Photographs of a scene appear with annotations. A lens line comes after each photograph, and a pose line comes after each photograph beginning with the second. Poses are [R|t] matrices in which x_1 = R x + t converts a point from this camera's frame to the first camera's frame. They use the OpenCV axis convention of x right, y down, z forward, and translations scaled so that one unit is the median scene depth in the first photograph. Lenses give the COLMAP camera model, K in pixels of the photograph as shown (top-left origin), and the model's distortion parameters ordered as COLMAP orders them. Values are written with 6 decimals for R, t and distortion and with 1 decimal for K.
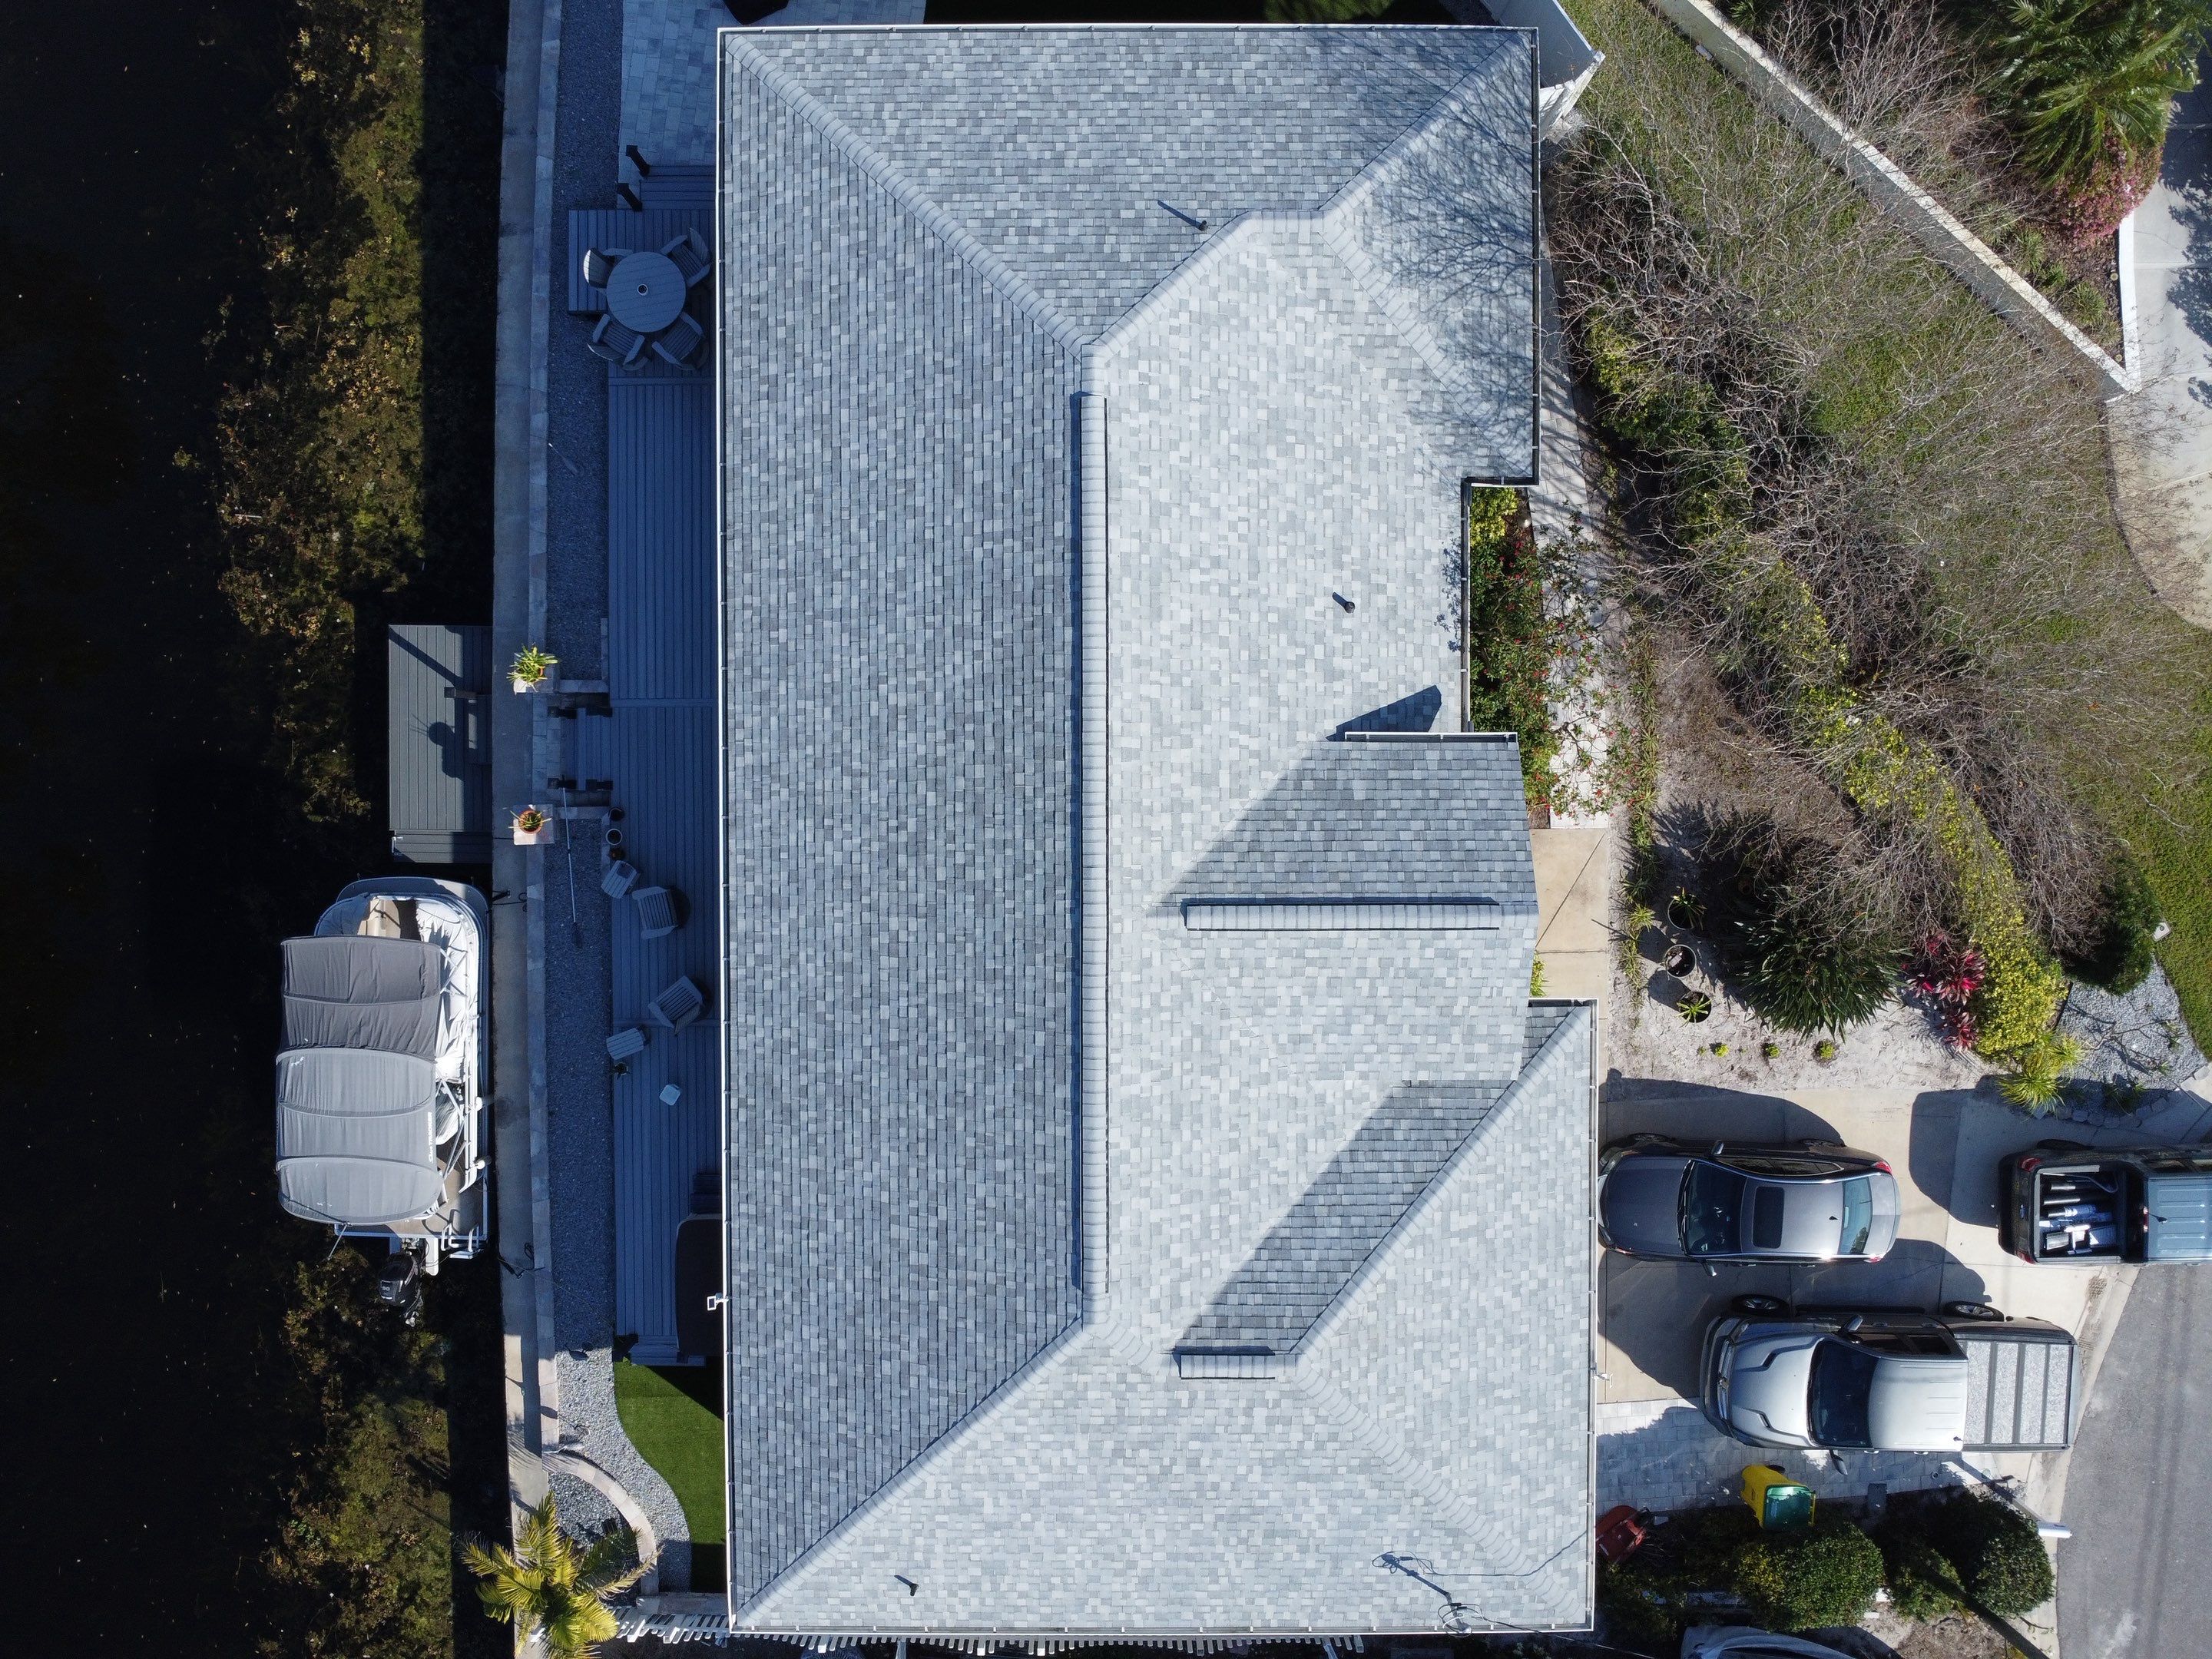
lens RADIAL K [[1601.9, 0, 1095.8], [0, 1601.9, 819.3], [0, 0, 1]] dist [-0.022975, -0.016741]
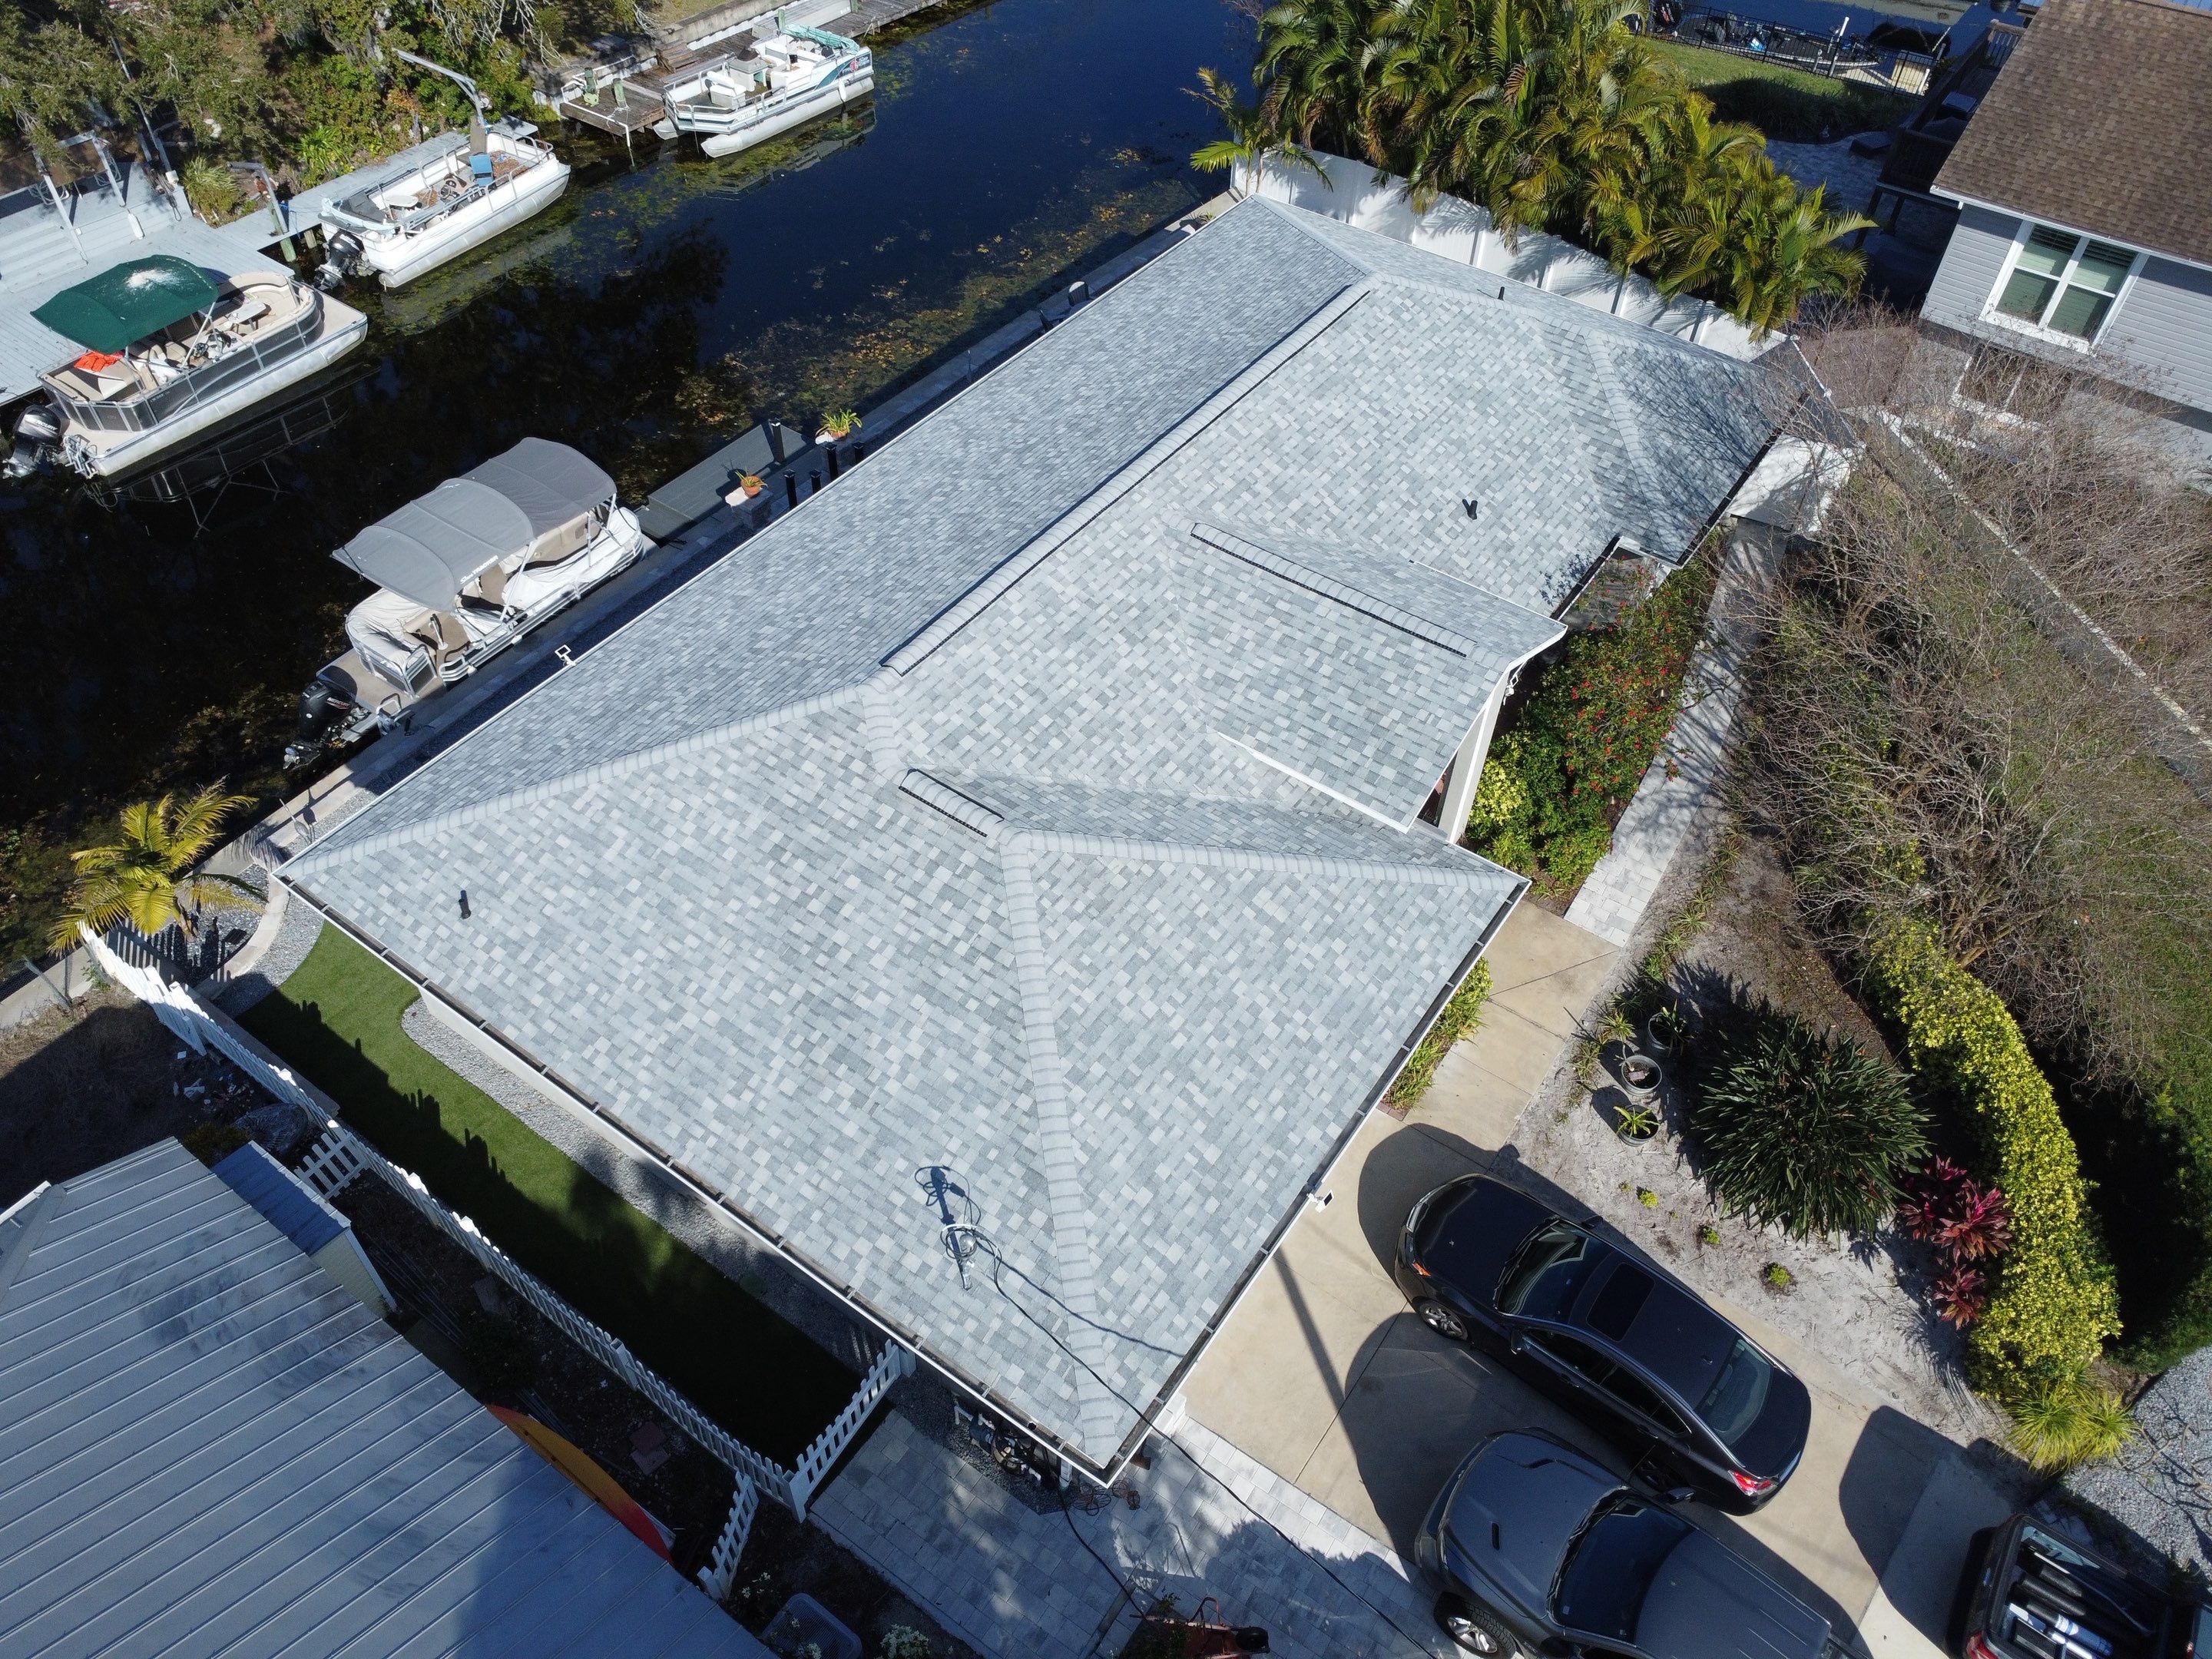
lens RADIAL K [[1601.9, 0, 1095.1], [0, 1601.9, 833.1], [0, 0, 1]] dist [-0.022975, -0.016741]
pose [[0.814042, 0.440967, -0.377998, 0.450873], [-0.579498, 0.573015, -0.579513, 0.760630], [-0.038948, 0.690798, 0.721998, 0.371179]]
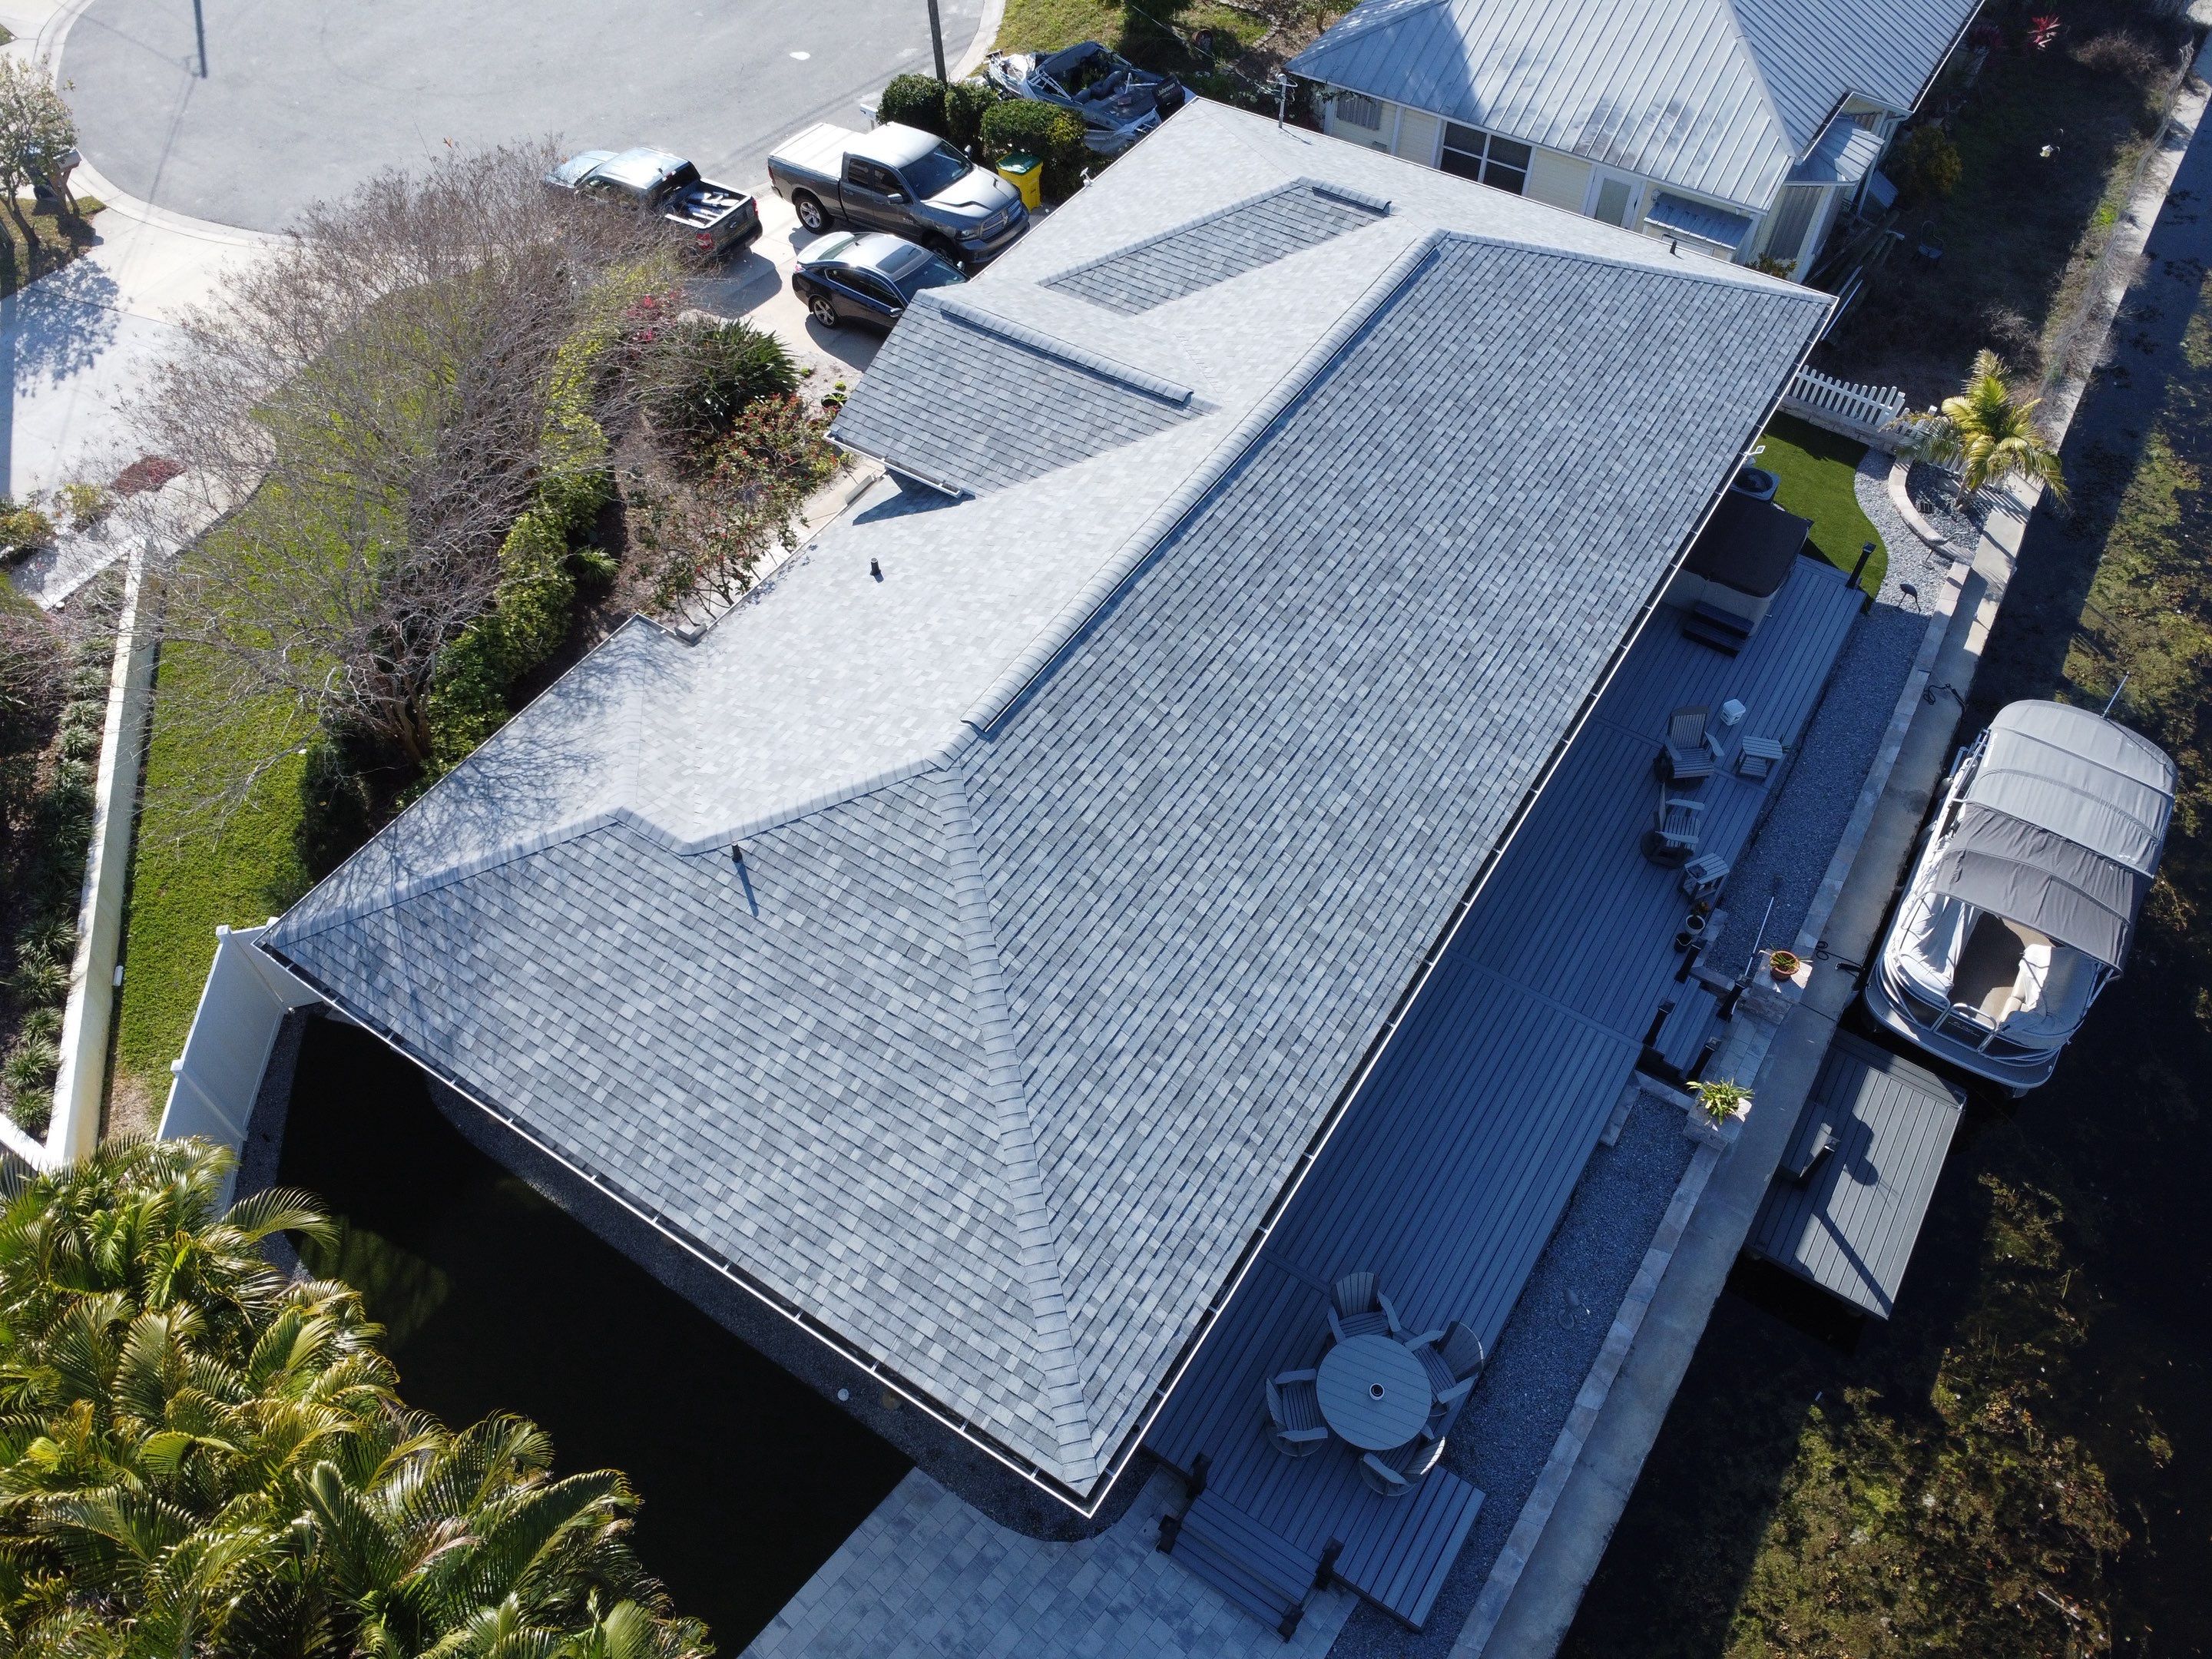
lens RADIAL K [[1601.9, 0, 1091.7], [0, 1601.9, 817.4], [0, 0, 1]] dist [-0.022975, -0.016741]
pose [[-0.837153, -0.423356, 0.346330, -0.346365], [0.546775, -0.664612, 0.509242, -0.646632], [0.014584, 0.615678, 0.787863, 0.325673]]
